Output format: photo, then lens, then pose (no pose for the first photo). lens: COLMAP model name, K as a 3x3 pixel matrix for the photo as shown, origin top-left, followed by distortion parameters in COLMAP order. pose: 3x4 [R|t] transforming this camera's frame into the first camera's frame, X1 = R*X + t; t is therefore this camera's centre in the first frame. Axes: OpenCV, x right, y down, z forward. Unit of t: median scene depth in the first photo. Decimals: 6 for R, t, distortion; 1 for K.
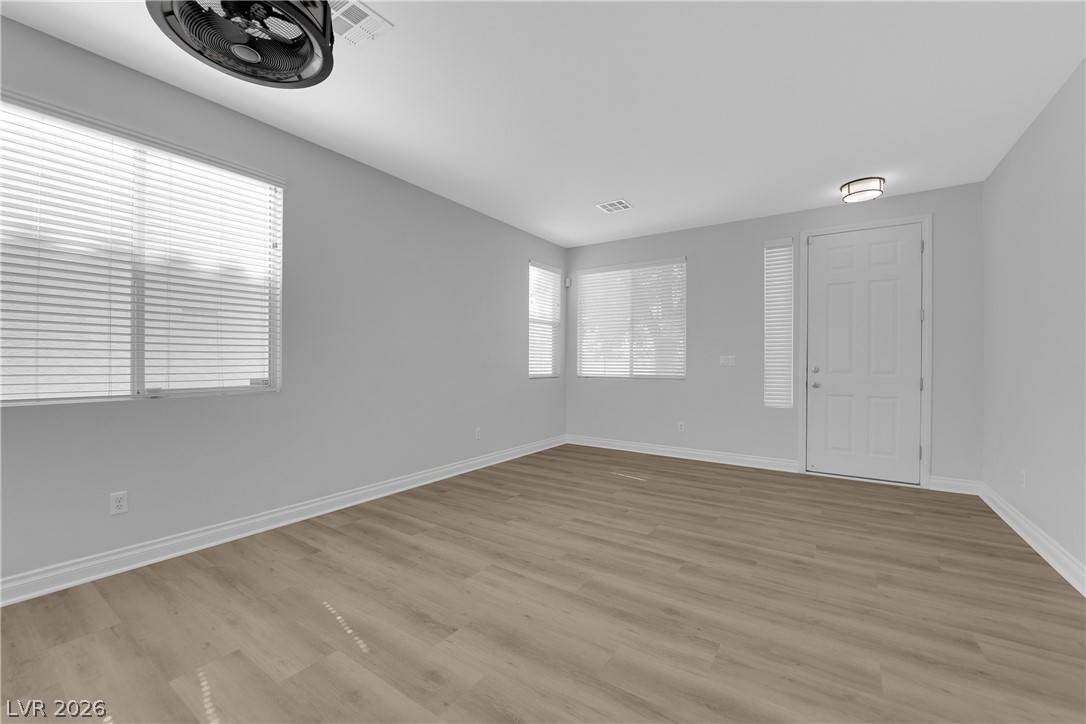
lens RADIAL K [[435.6, 0, 538.9], [0, 435.6, 361.8], [0, 0, 1]] dist [-0.011159, -0.002189]
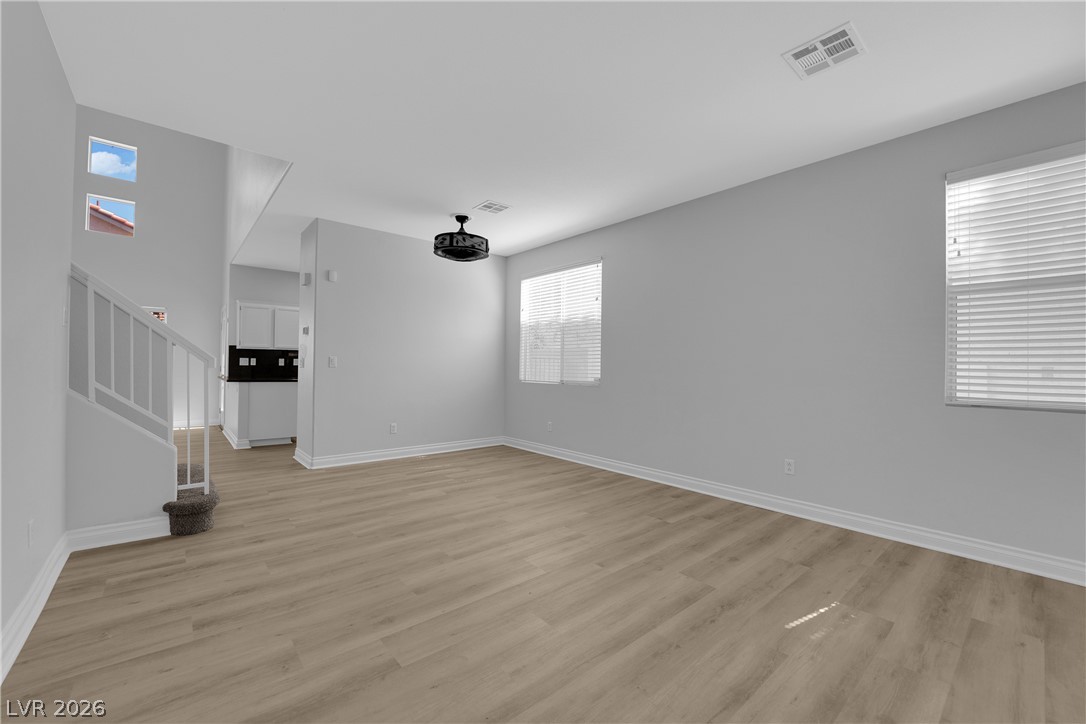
lens RADIAL K [[435.6, 0, 541.3], [0, 435.6, 365.4], [0, 0, 1]] dist [-0.011159, -0.002189]
pose [[-0.252197, -0.011167, -0.967612, 1.071391], [-0.016708, 0.999835, -0.007184, 0.005685], [0.967532, 0.014355, -0.252342, 1.212356]]
